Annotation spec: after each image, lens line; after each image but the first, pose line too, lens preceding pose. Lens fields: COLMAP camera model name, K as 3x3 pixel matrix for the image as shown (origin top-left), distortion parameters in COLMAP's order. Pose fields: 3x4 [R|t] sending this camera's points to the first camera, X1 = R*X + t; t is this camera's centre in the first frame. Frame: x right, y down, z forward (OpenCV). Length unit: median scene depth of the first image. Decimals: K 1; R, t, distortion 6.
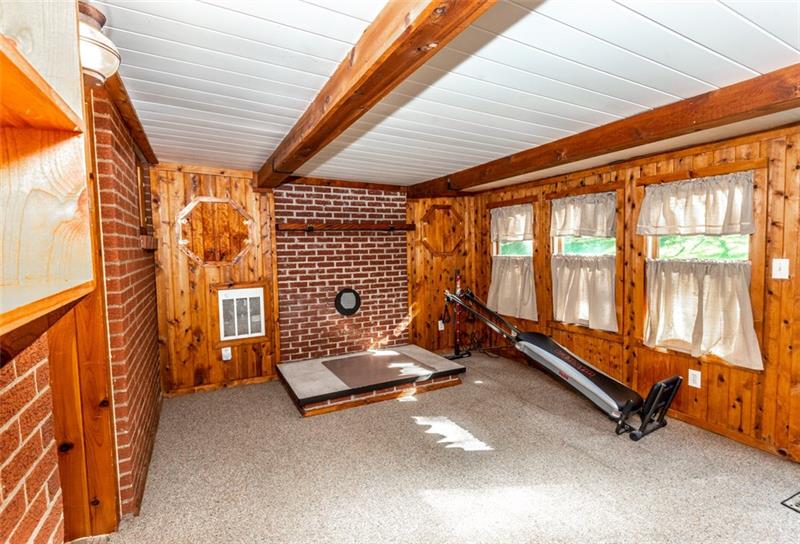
lens RADIAL K [[379.6, 0, 400.0], [0, 379.6, 272.0], [0, 0, 1]] dist [0.001067, 0.000015]
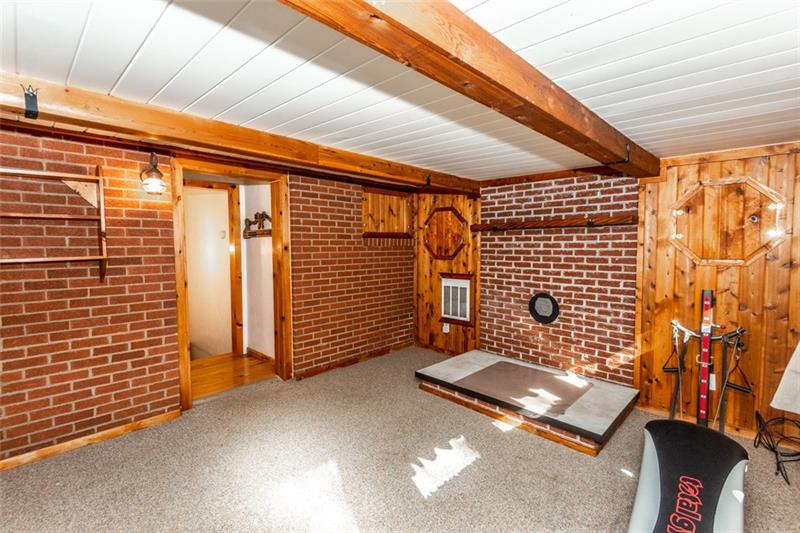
lens RADIAL K [[364.0, 0, 398.3], [0, 364.0, 264.4], [0, 0, 1]] dist [0.041431, -0.029692]
pose [[0.297649, 0.068805, -0.952193, 0.582624], [-0.064965, 0.996547, 0.051702, -0.046776], [0.952462, 0.046470, 0.301092, 0.414363]]
